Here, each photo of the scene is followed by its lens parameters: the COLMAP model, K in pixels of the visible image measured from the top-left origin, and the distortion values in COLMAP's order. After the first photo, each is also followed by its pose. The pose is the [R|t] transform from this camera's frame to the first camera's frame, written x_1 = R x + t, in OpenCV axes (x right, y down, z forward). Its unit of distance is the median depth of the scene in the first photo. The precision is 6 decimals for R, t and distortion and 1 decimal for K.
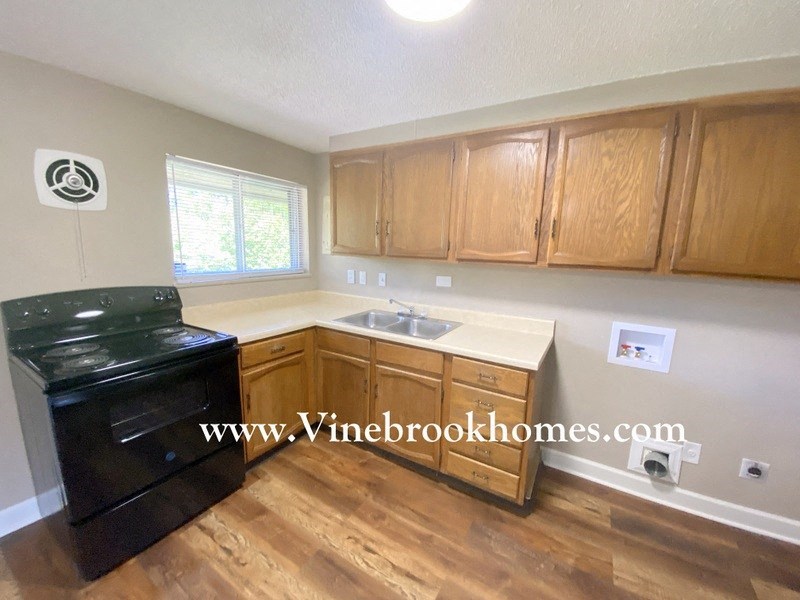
lens RADIAL K [[326.9, 0, 394.5], [0, 326.9, 299.6], [0, 0, 1]] dist [-0.001552, -0.007170]
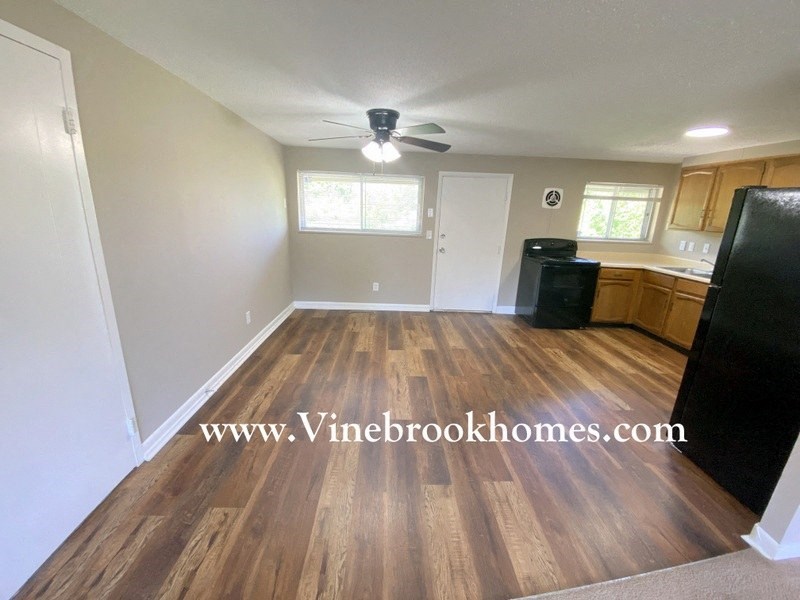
lens RADIAL K [[326.9, 0, 400.5], [0, 326.9, 301.3], [0, 0, 1]] dist [-0.001552, -0.007170]
pose [[0.556306, 0.208330, -0.804439, 0.620976], [-0.153389, 0.977173, 0.146989, 0.247359], [0.816698, 0.041621, 0.575562, -1.419203]]
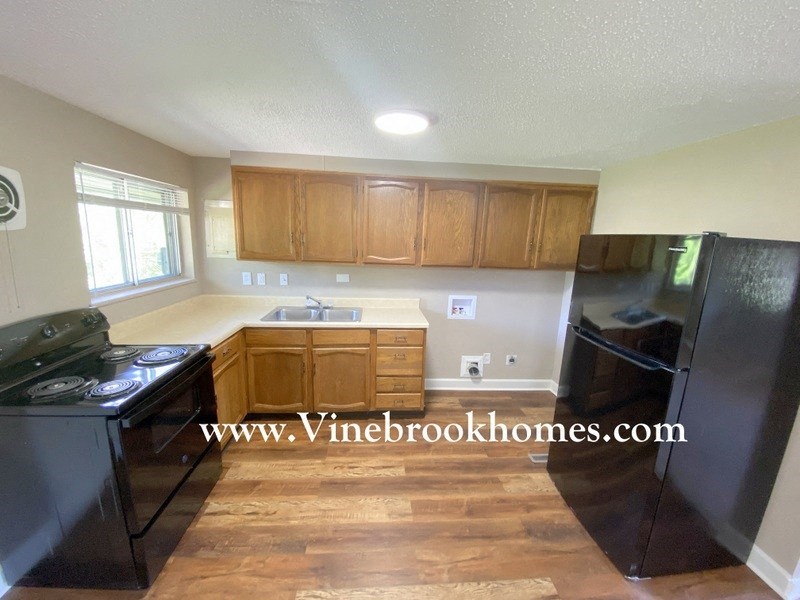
lens RADIAL K [[326.9, 0, 399.9], [0, 326.9, 299.7], [0, 0, 1]] dist [-0.001552, -0.007170]
pose [[0.807865, -0.112278, 0.578574, -0.554628], [0.083311, 0.993584, 0.076487, -0.064980], [-0.583449, -0.013590, 0.812036, -0.255854]]
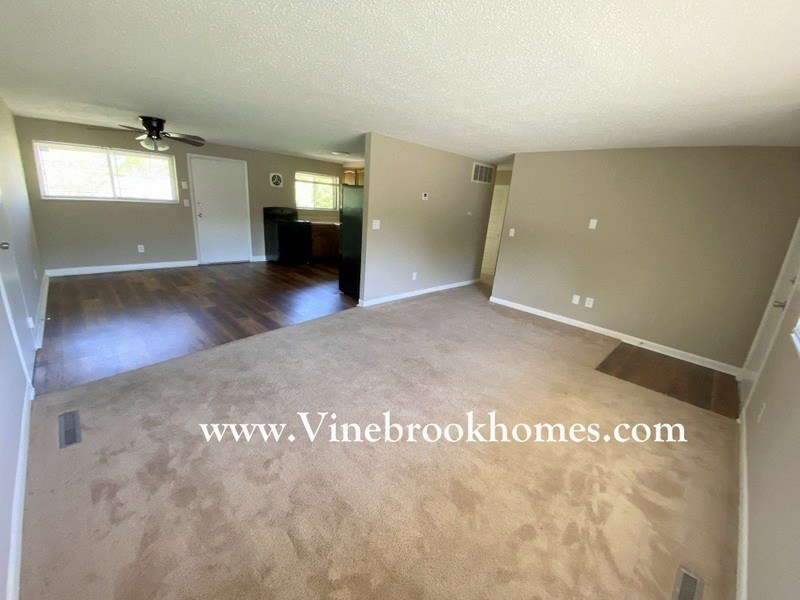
lens RADIAL K [[326.9, 0, 402.2], [0, 326.9, 311.2], [0, 0, 1]] dist [-0.001552, -0.007170]
pose [[0.969964, 0.111223, -0.216330, 1.486282], [-0.080011, 0.985737, 0.148059, 0.483799], [0.229712, -0.126303, 0.965029, -2.561133]]
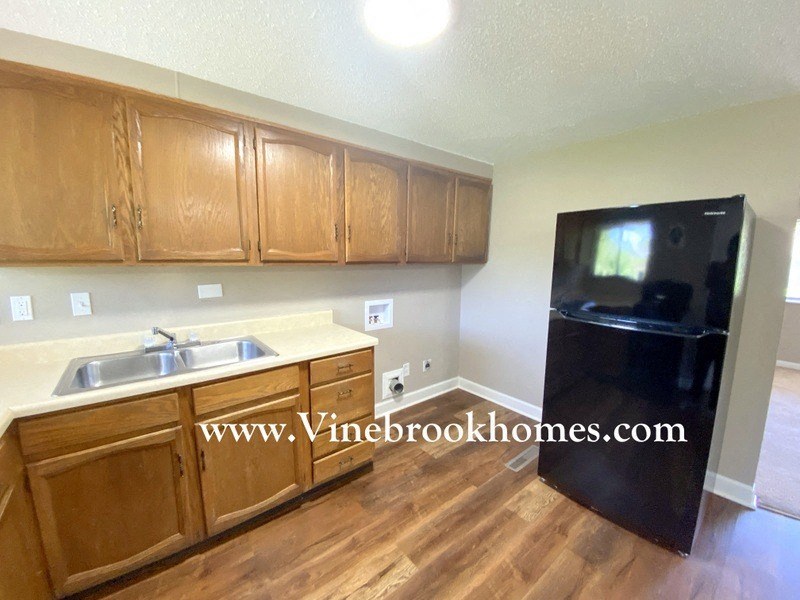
lens RADIAL K [[326.9, 0, 403.4], [0, 326.9, 298.6], [0, 0, 1]] dist [-0.001552, -0.007170]
pose [[0.324653, -0.151128, 0.933681, -0.566431], [0.148830, 0.983017, 0.107364, -0.069228], [-0.934051, 0.104104, 0.341631, 0.382313]]
